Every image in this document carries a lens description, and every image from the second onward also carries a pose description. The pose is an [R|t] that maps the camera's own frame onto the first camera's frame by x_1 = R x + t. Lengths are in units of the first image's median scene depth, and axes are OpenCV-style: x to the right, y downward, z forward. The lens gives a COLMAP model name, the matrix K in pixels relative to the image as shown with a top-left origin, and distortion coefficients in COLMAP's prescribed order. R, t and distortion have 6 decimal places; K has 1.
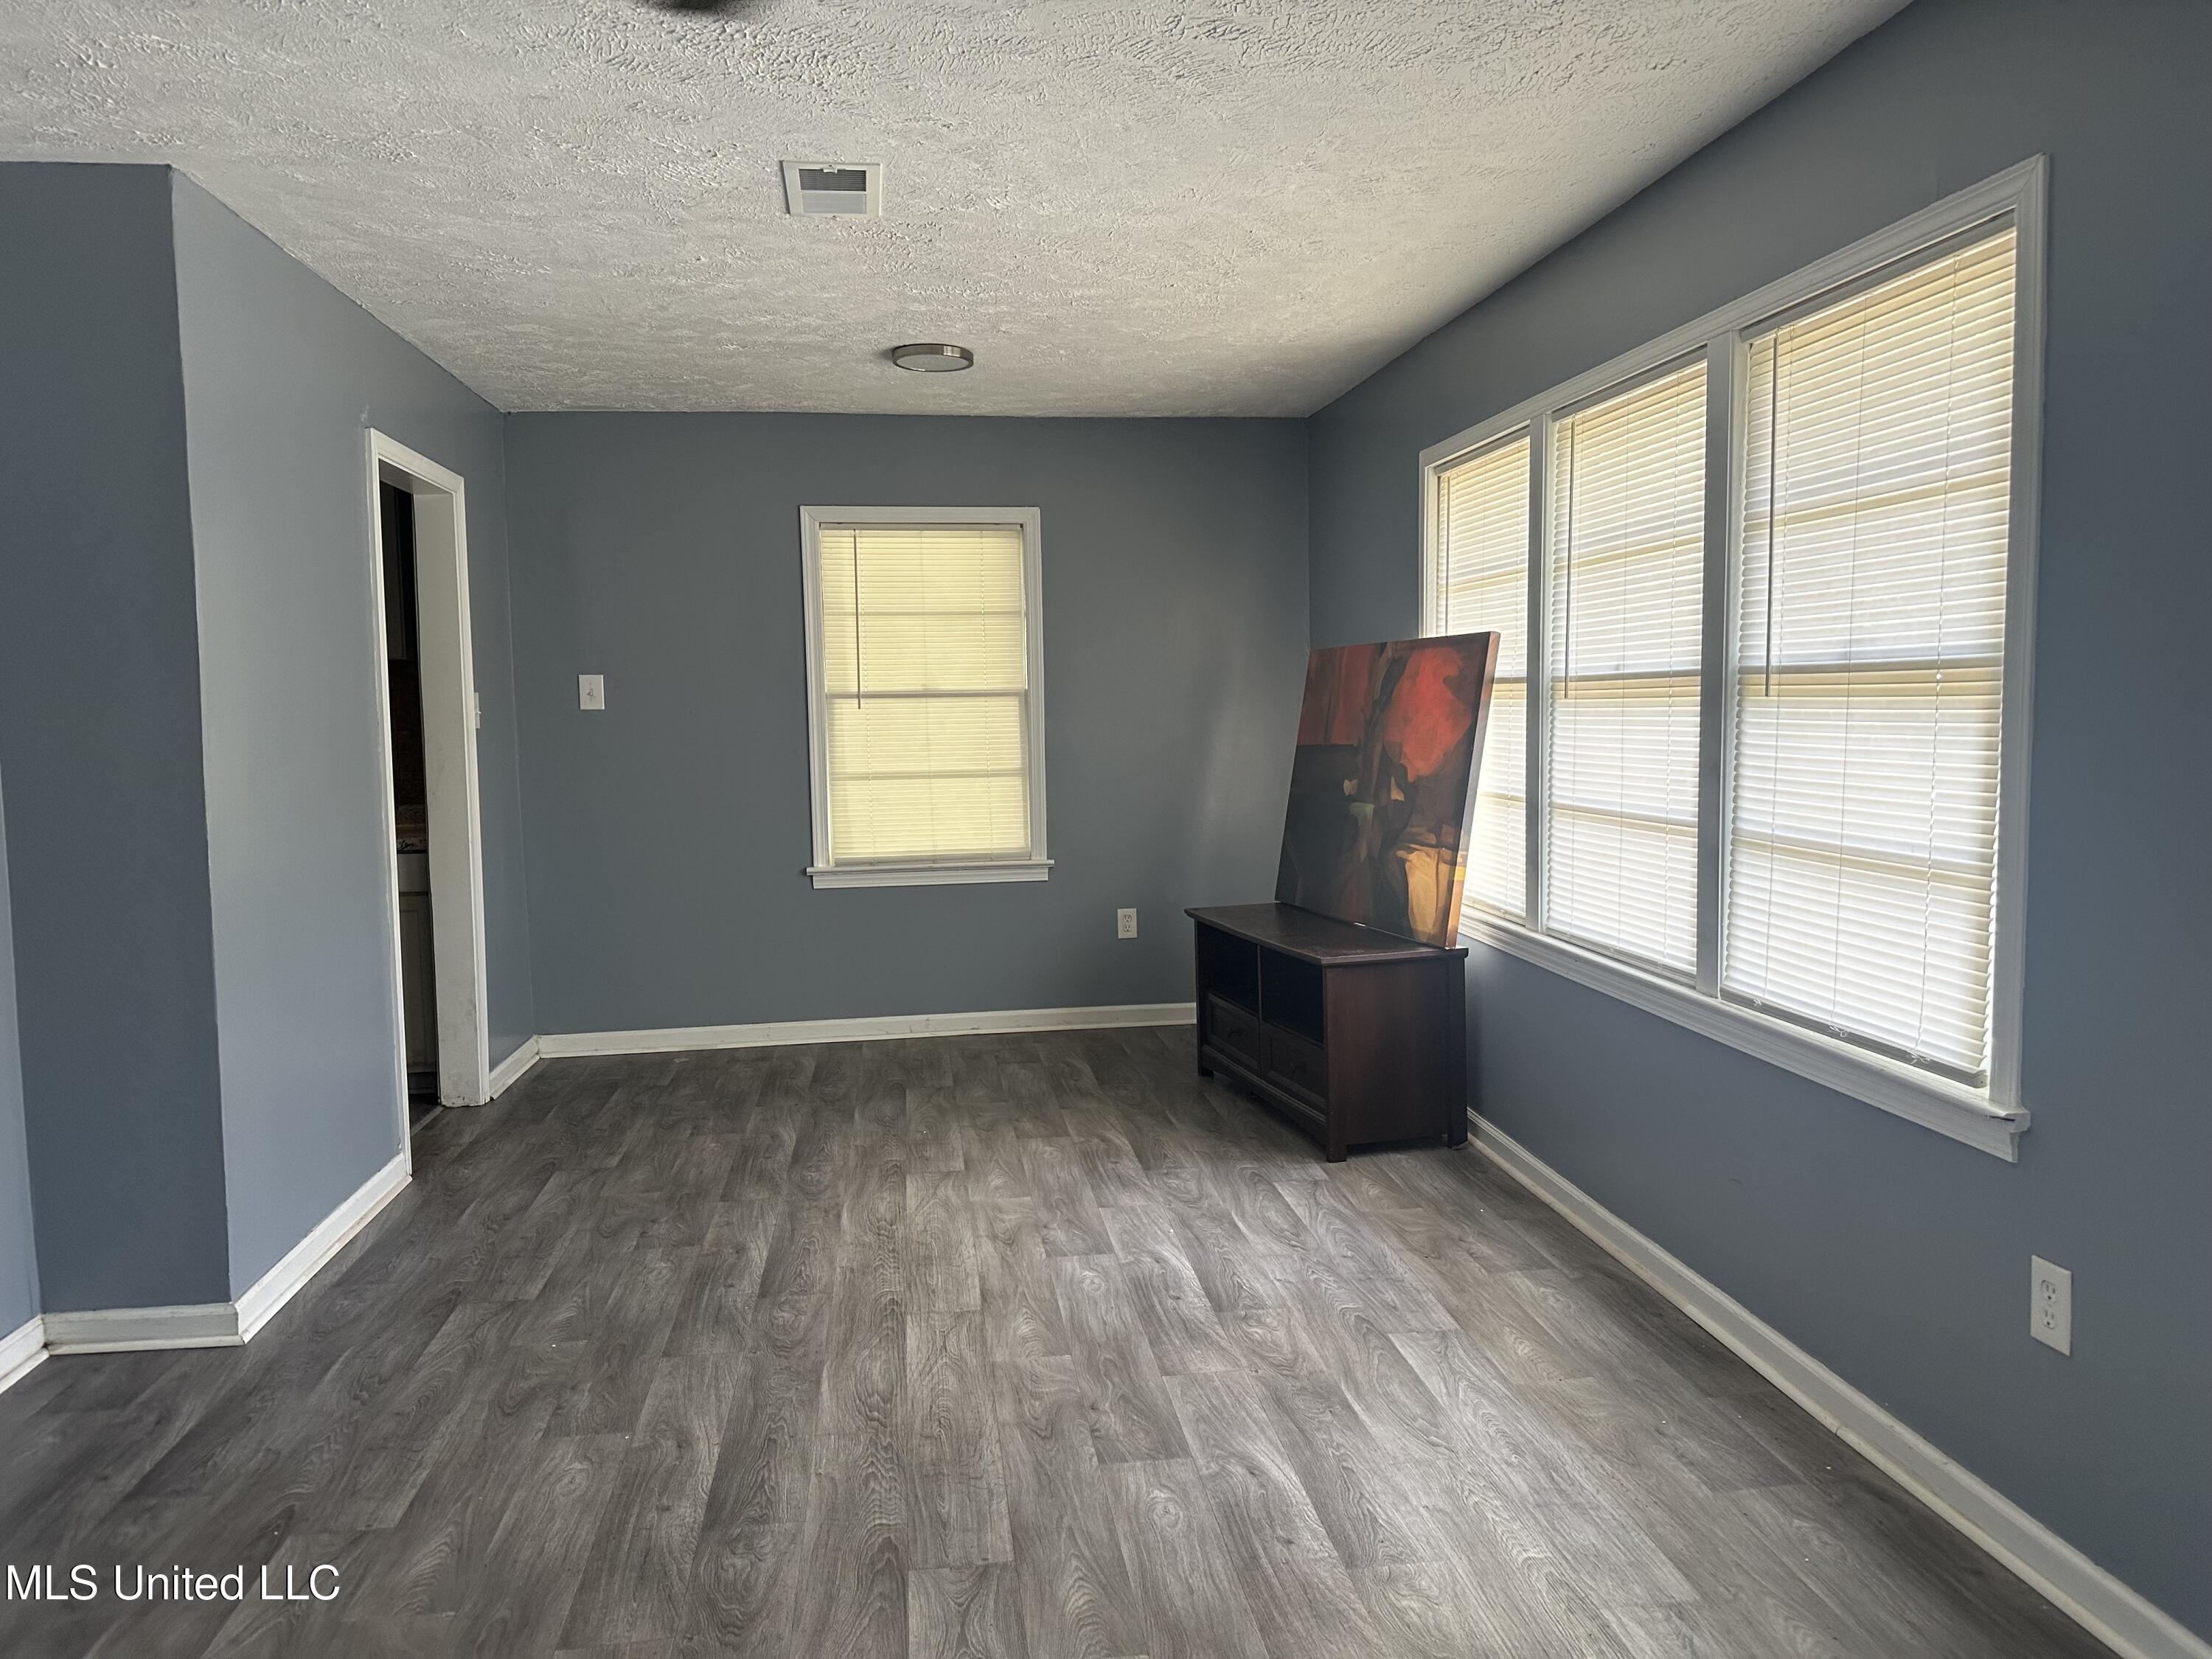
lens RADIAL K [[1537.3, 0, 1111.4], [0, 1537.3, 809.6], [0, 0, 1]] dist [0.064806, -0.077346]
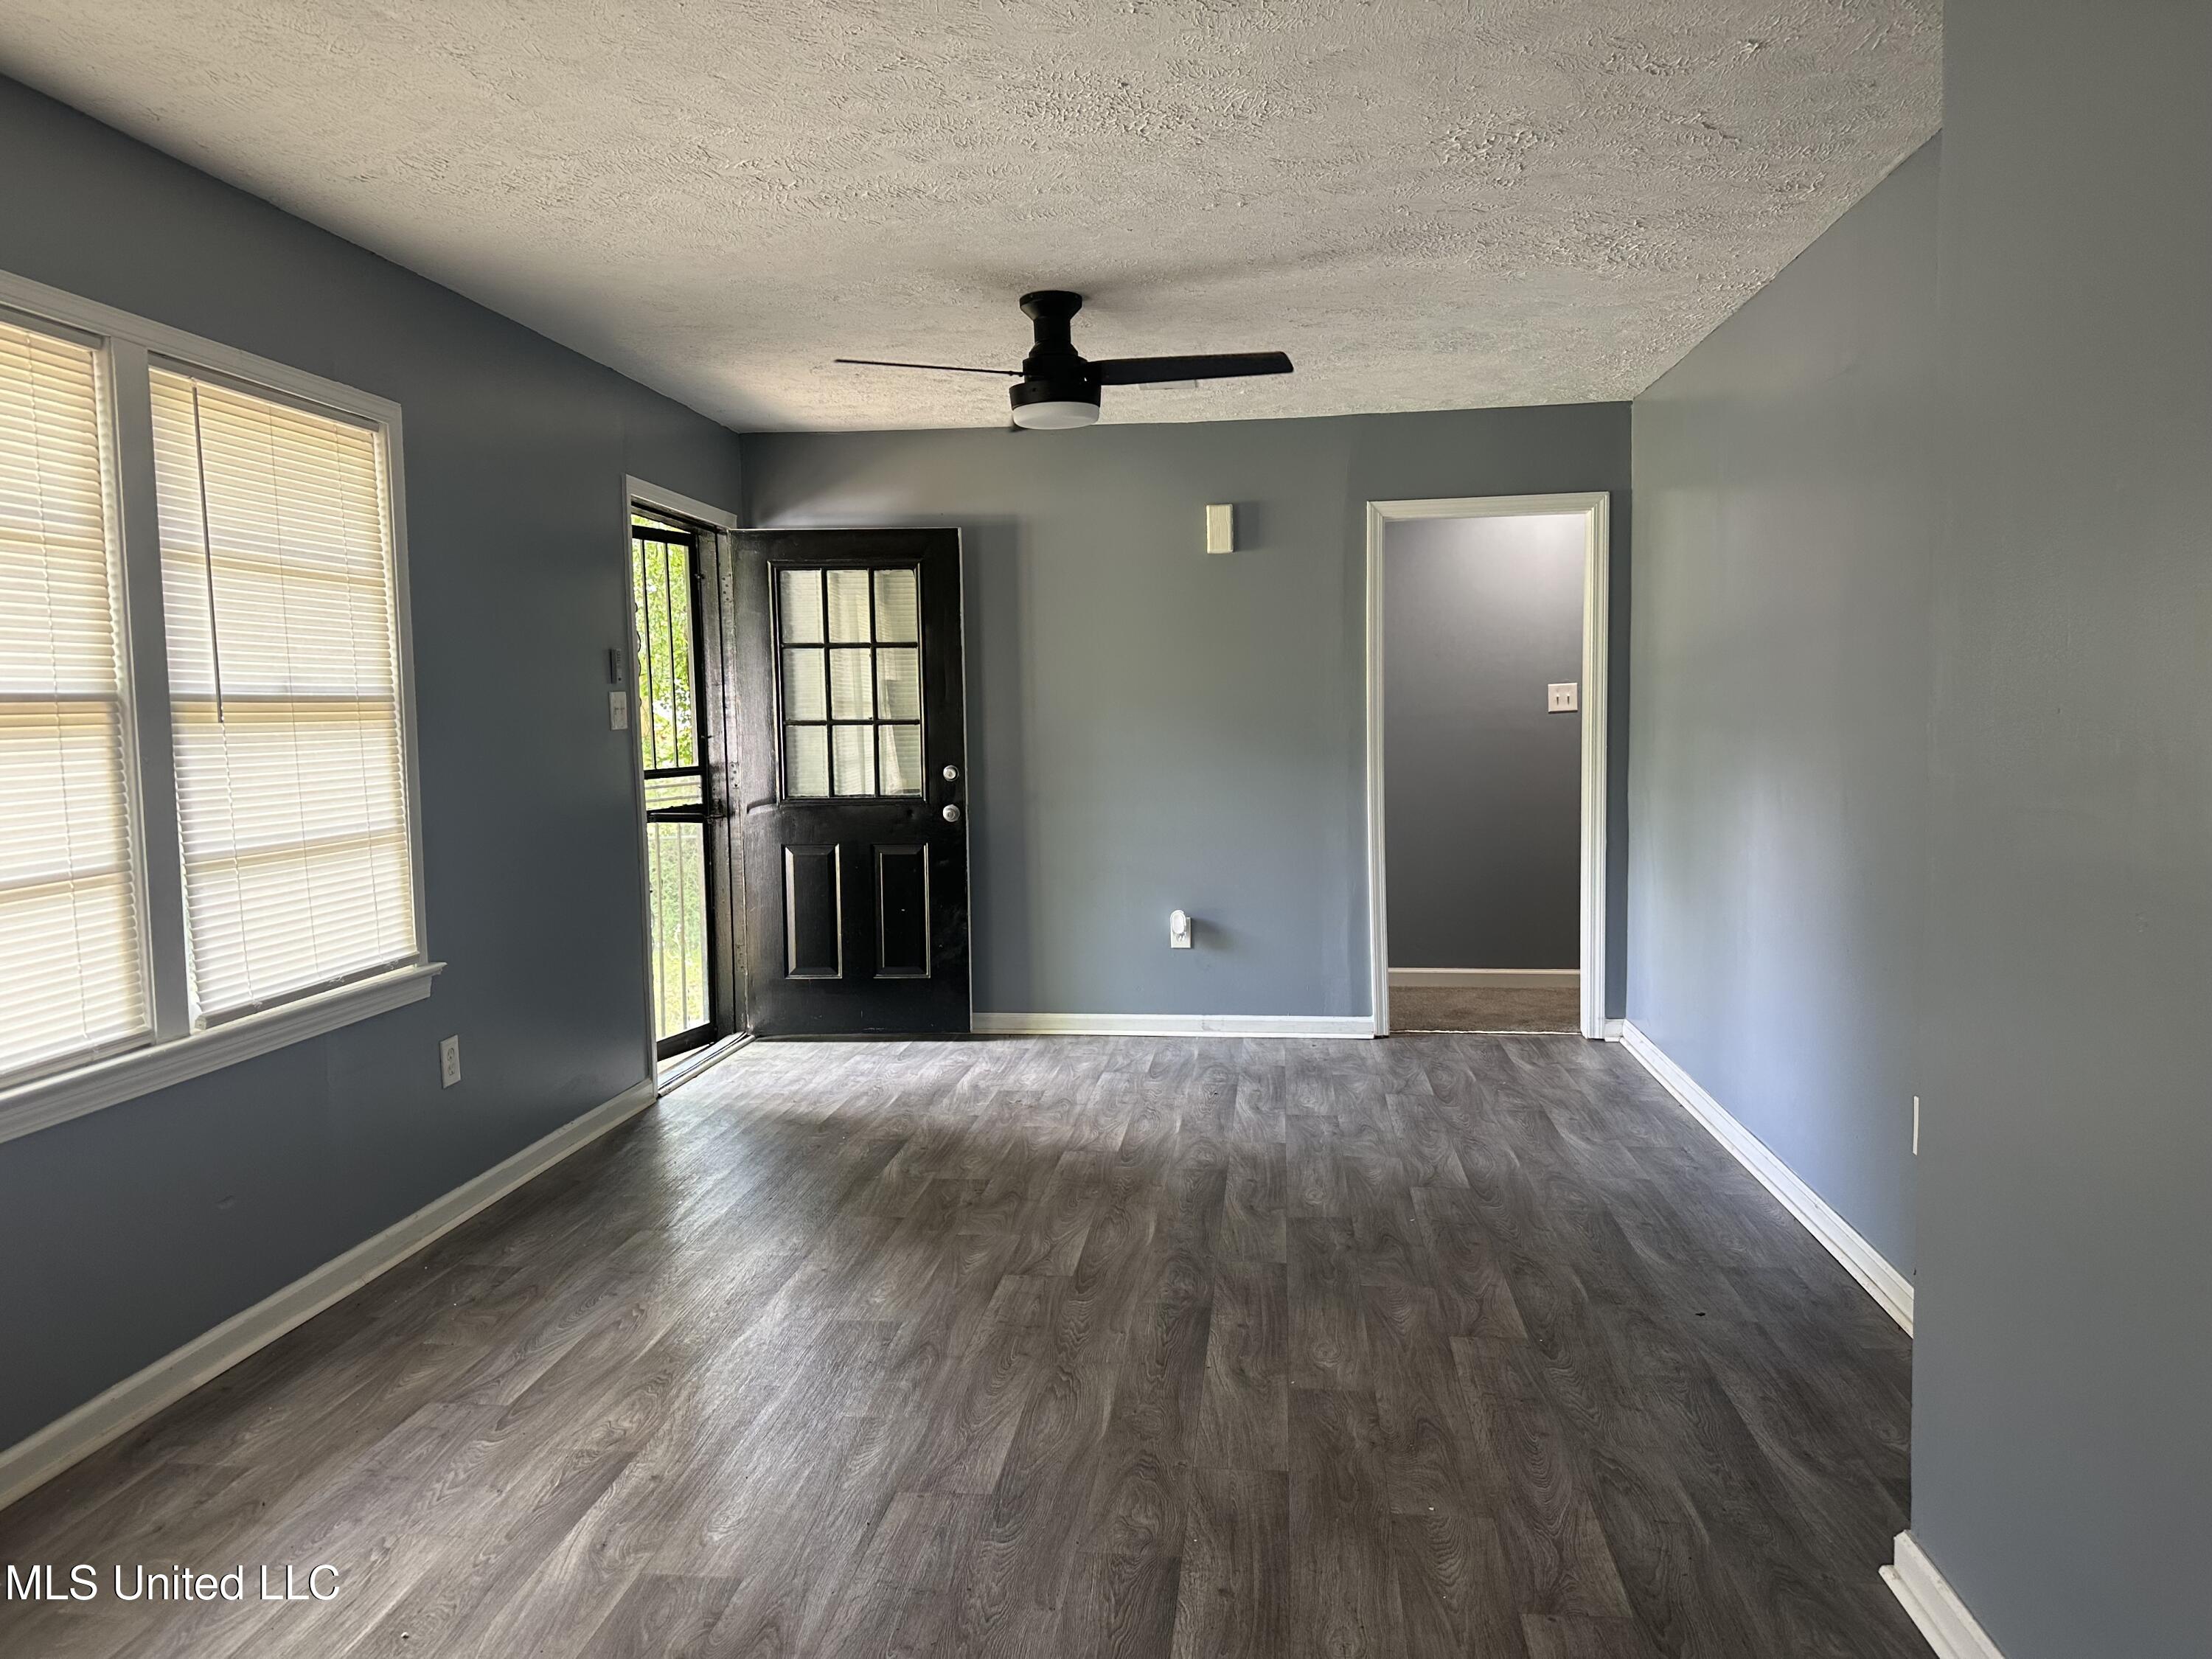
lens RADIAL K [[1537.3, 0, 1107.1], [0, 1537.3, 826.2], [0, 0, 1]] dist [0.064806, -0.077346]
pose [[-0.968204, 0.011874, 0.249881, -0.440663], [0.049385, 0.988288, 0.144391, -0.128895], [-0.245240, 0.152140, -0.957450, 1.915370]]
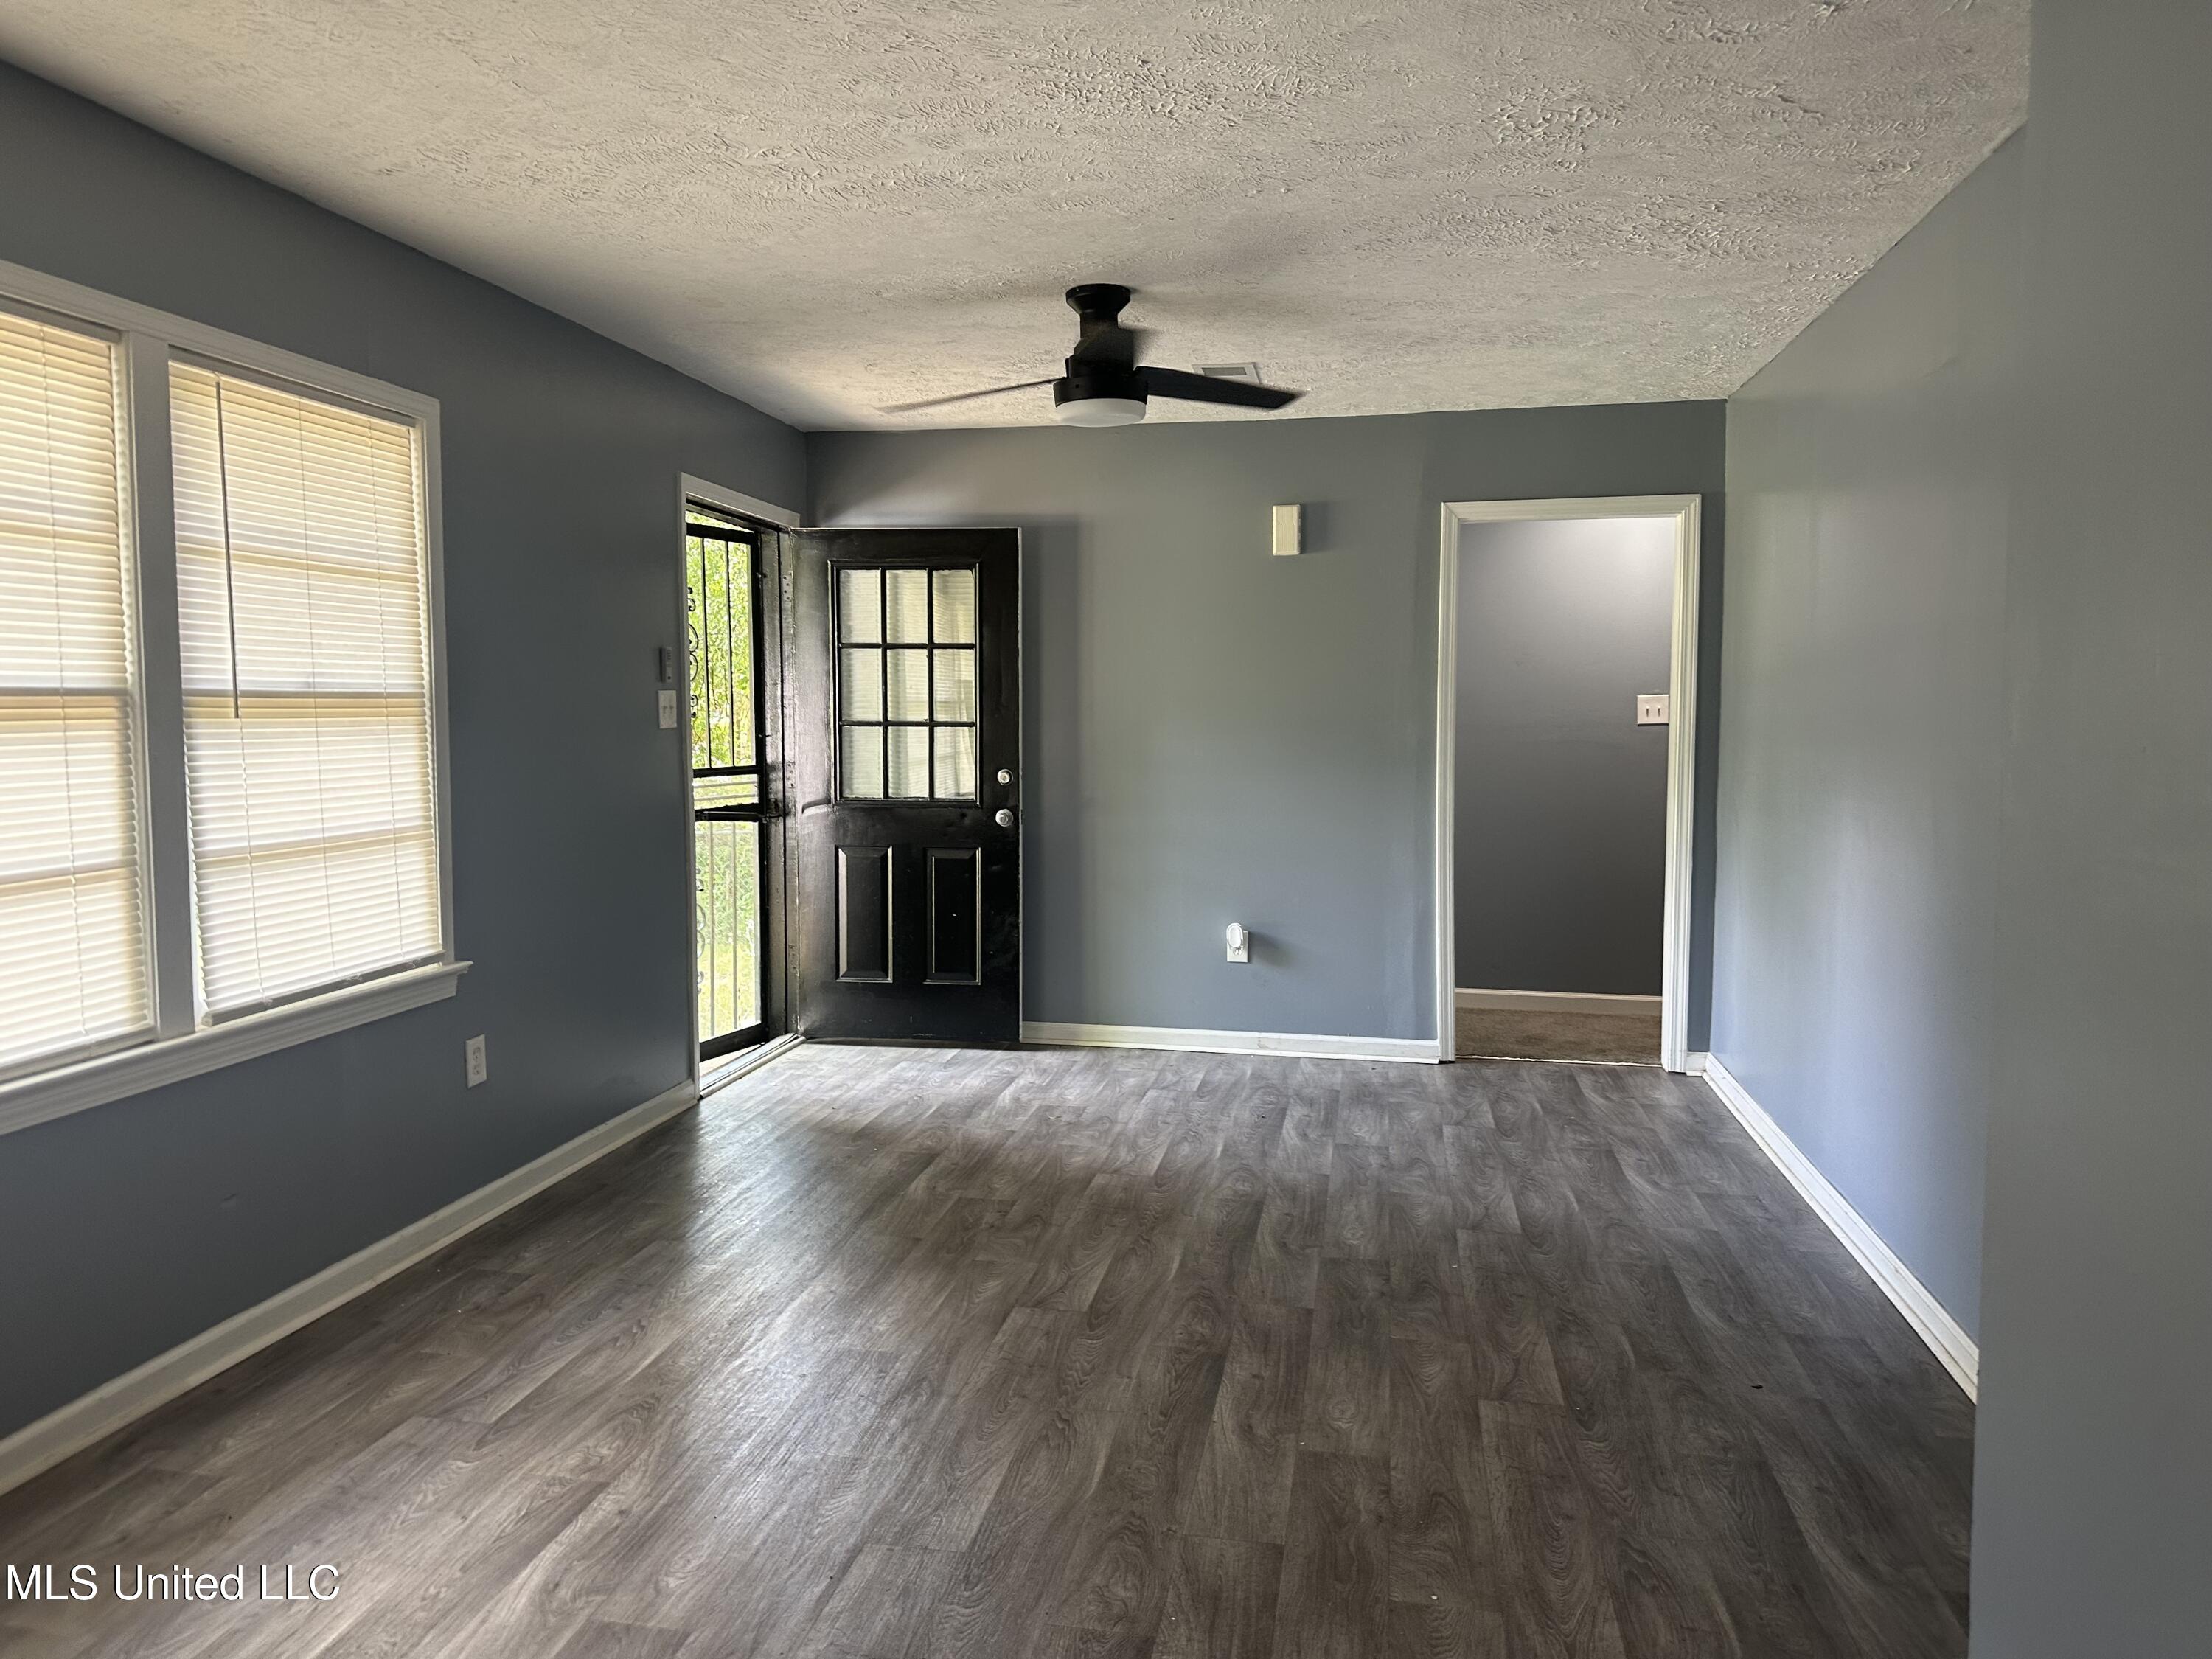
lens RADIAL K [[1537.3, 0, 1090.6], [0, 1537.3, 816.7], [0, 0, 1]] dist [0.064806, -0.077346]
pose [[-0.946281, -0.008318, 0.323239, -0.482491], [0.037696, 0.990015, 0.135831, -0.130833], [-0.321141, 0.140719, -0.936518, 1.847692]]
